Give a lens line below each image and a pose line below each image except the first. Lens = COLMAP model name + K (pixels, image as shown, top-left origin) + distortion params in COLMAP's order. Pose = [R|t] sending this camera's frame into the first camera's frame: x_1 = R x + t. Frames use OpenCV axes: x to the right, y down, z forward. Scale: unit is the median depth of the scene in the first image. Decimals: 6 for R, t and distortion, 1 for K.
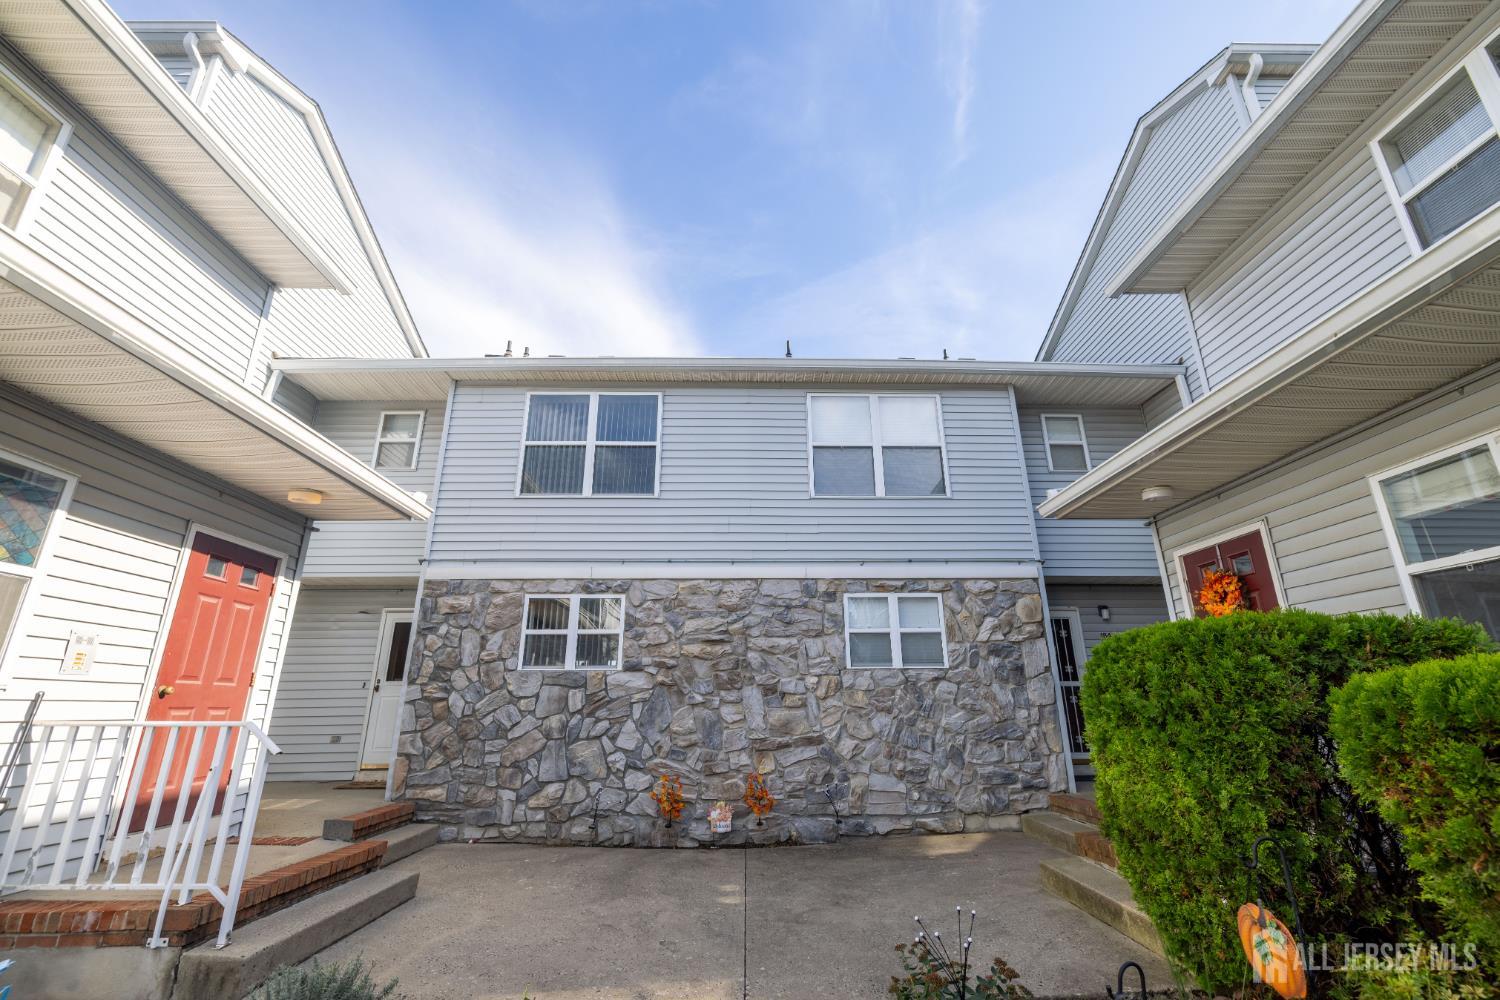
lens RADIAL K [[638.1, 0, 746.6], [0, 638.1, 500.4], [0, 0, 1]] dist [0.000310, -0.001353]
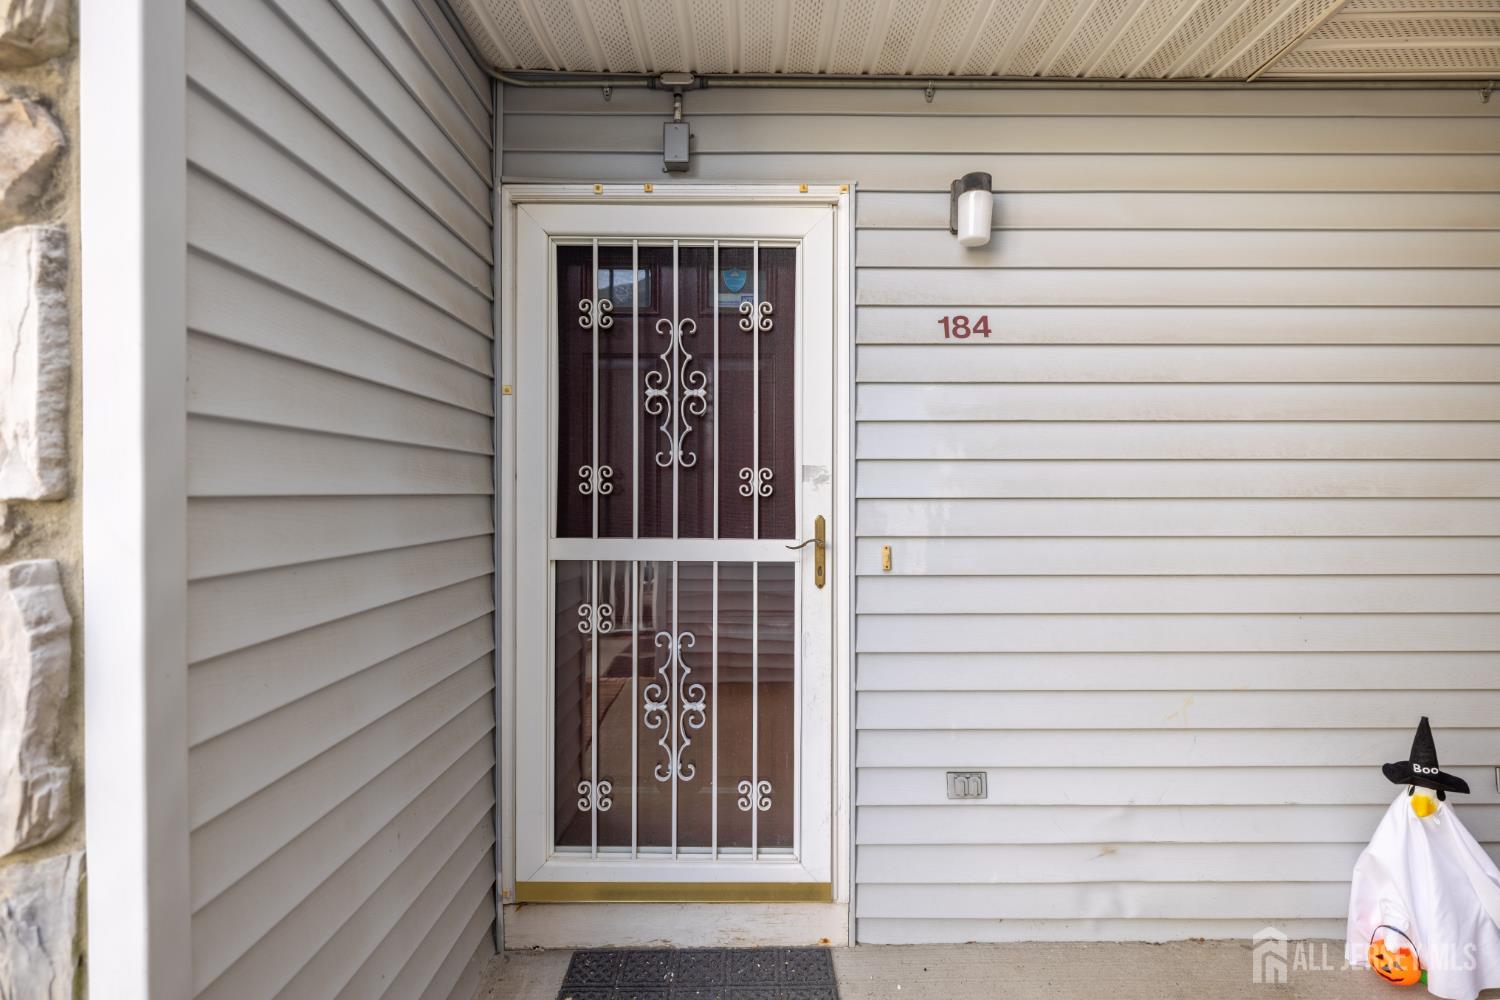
lens RADIAL K [[693.5, 0, 750.0], [0, 693.5, 500.0], [0, 0, 1]] dist [-0.000281, -0.000130]
pose [[0.999836, 0.003201, -0.017824, 0.495113], [0.002617, 0.948395, 0.317082, 0.191973], [0.017919, -0.317076, 0.948231, 0.766202]]
